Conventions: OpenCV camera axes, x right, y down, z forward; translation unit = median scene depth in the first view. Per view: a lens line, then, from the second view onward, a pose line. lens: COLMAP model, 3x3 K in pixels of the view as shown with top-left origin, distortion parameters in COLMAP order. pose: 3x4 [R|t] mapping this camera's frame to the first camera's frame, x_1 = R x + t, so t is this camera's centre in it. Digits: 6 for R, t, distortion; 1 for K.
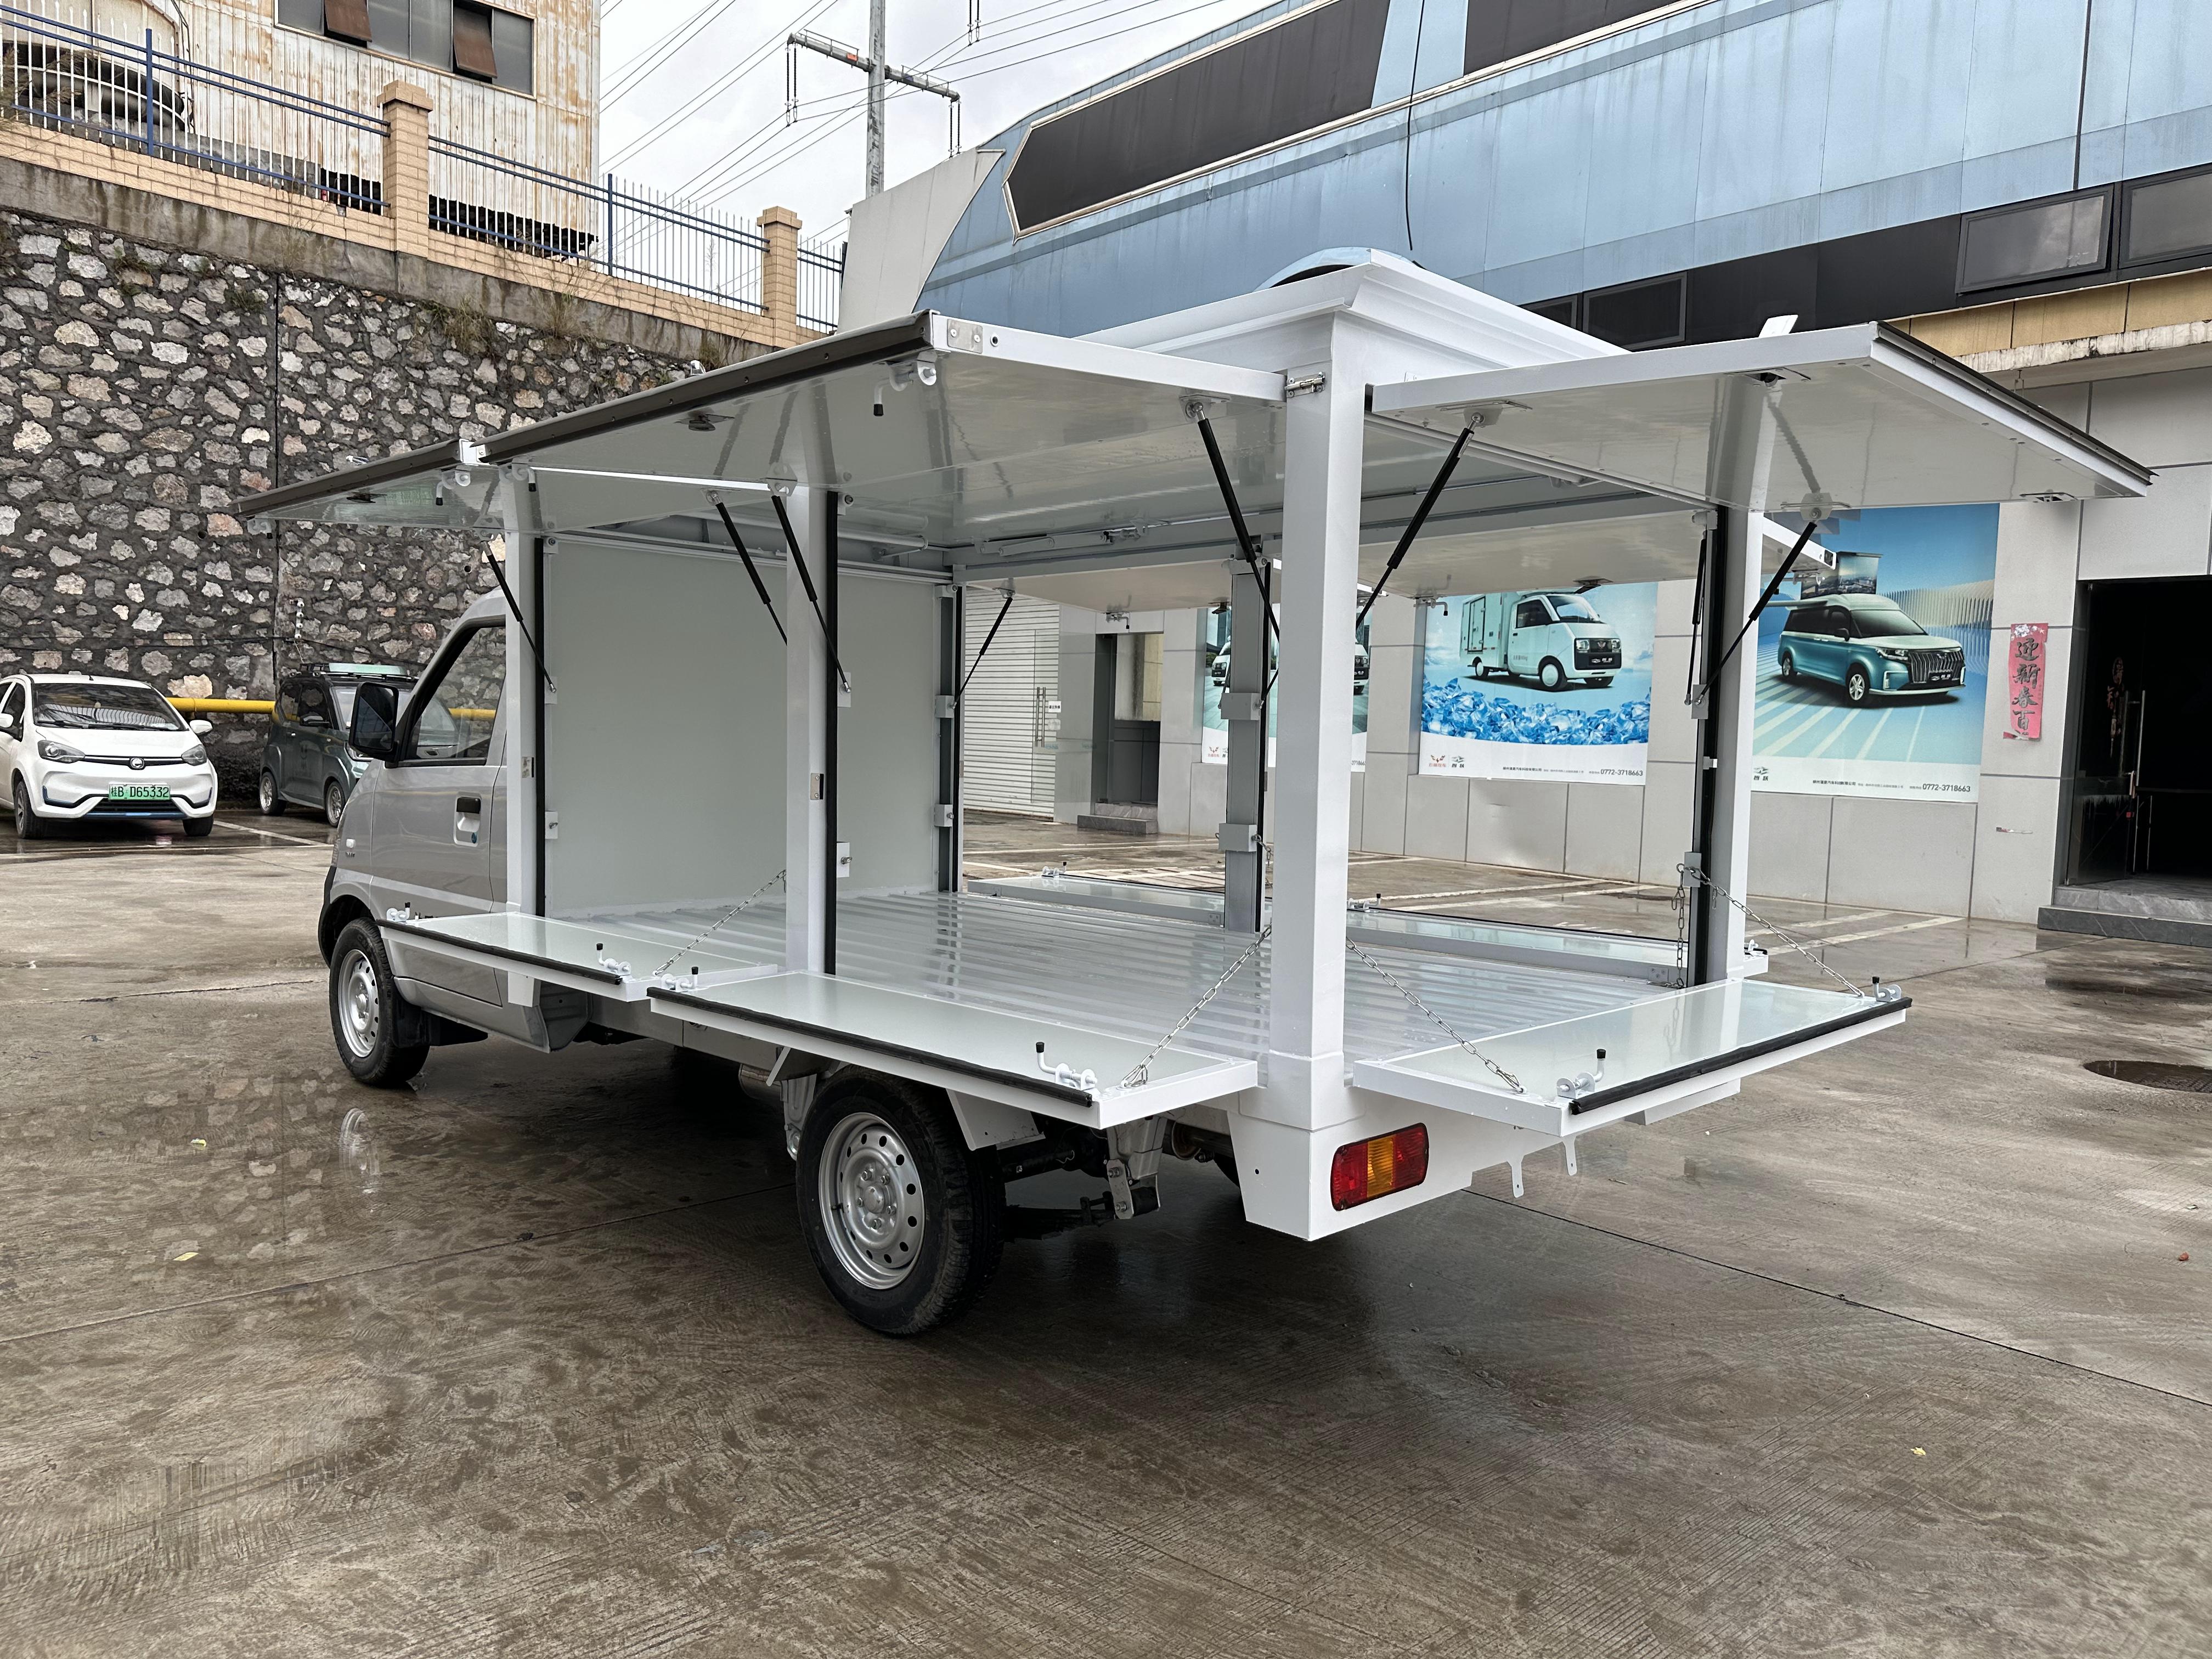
lens RADIAL K [[1579.0, 0, 1096.1], [0, 1579.0, 828.9], [0, 0, 1]] dist [0.000218, -0.005306]
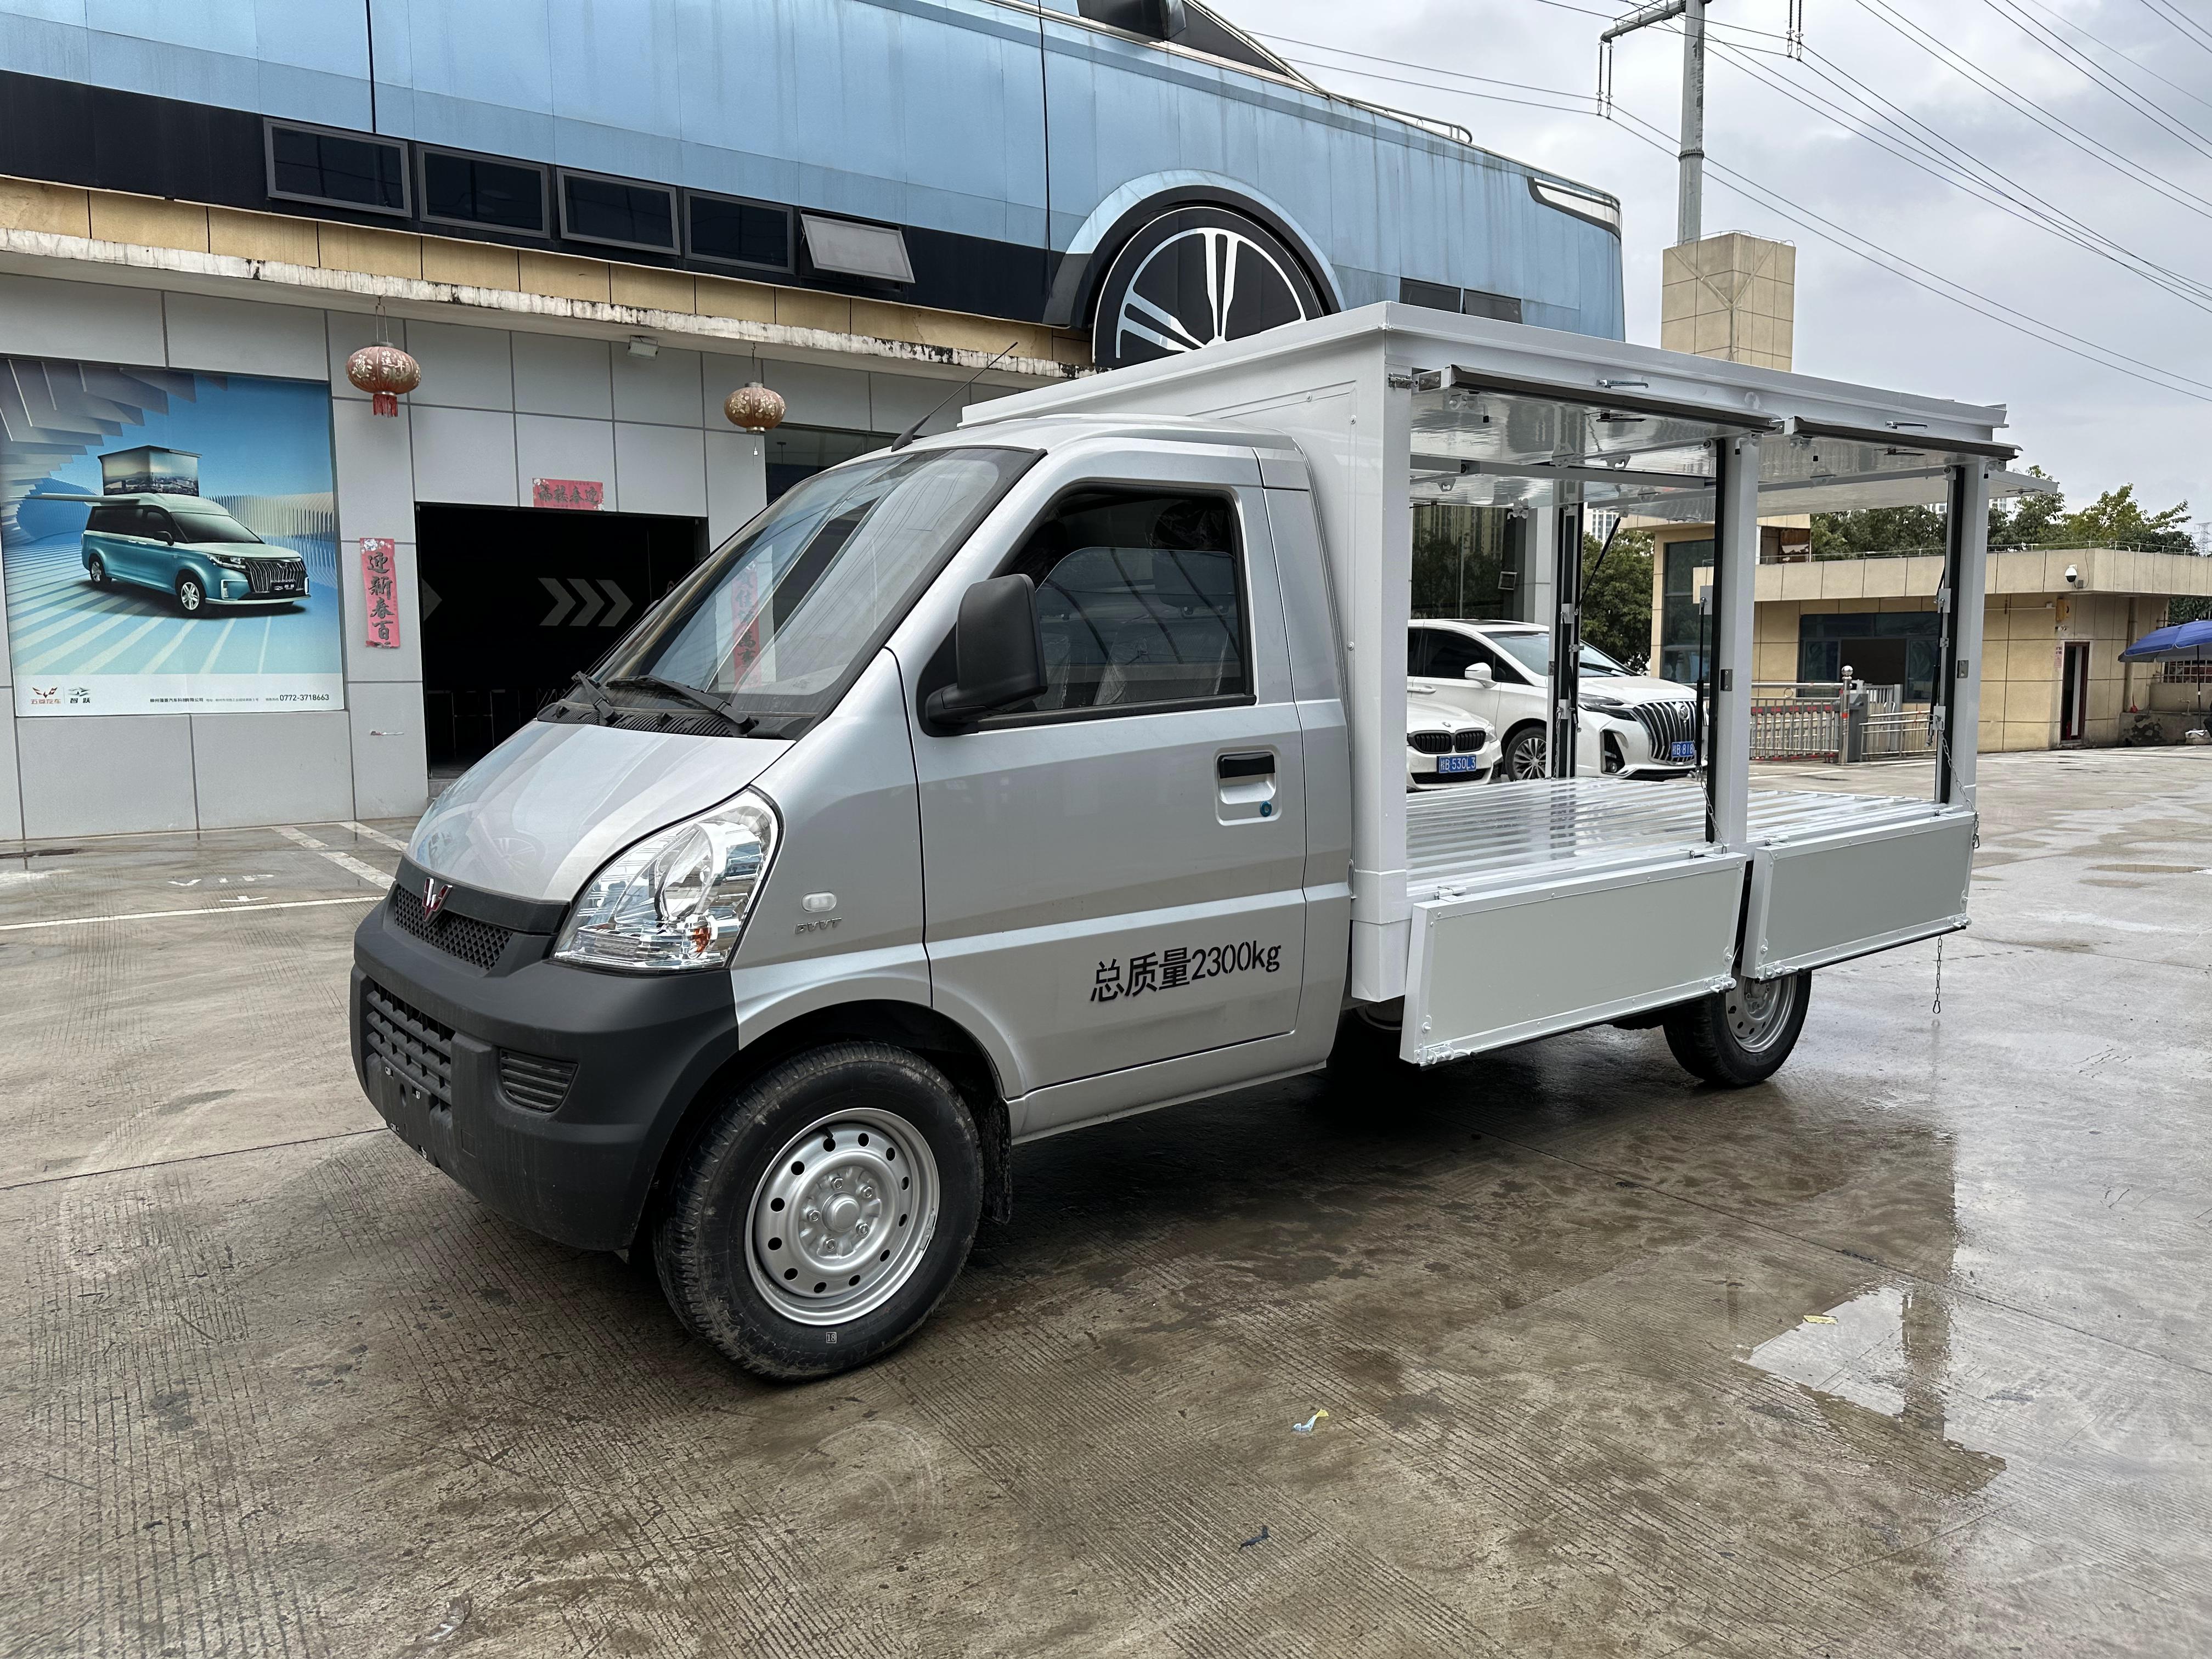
lens RADIAL K [[1579.0, 0, 1096.1], [0, 1579.0, 828.9], [0, 0, 1]] dist [0.000218, -0.005306]
pose [[0.119576, -0.131629, 0.984061, -0.430572], [0.078136, 0.989346, 0.122841, -0.028998], [-0.989746, 0.062202, 0.128587, 0.394859]]
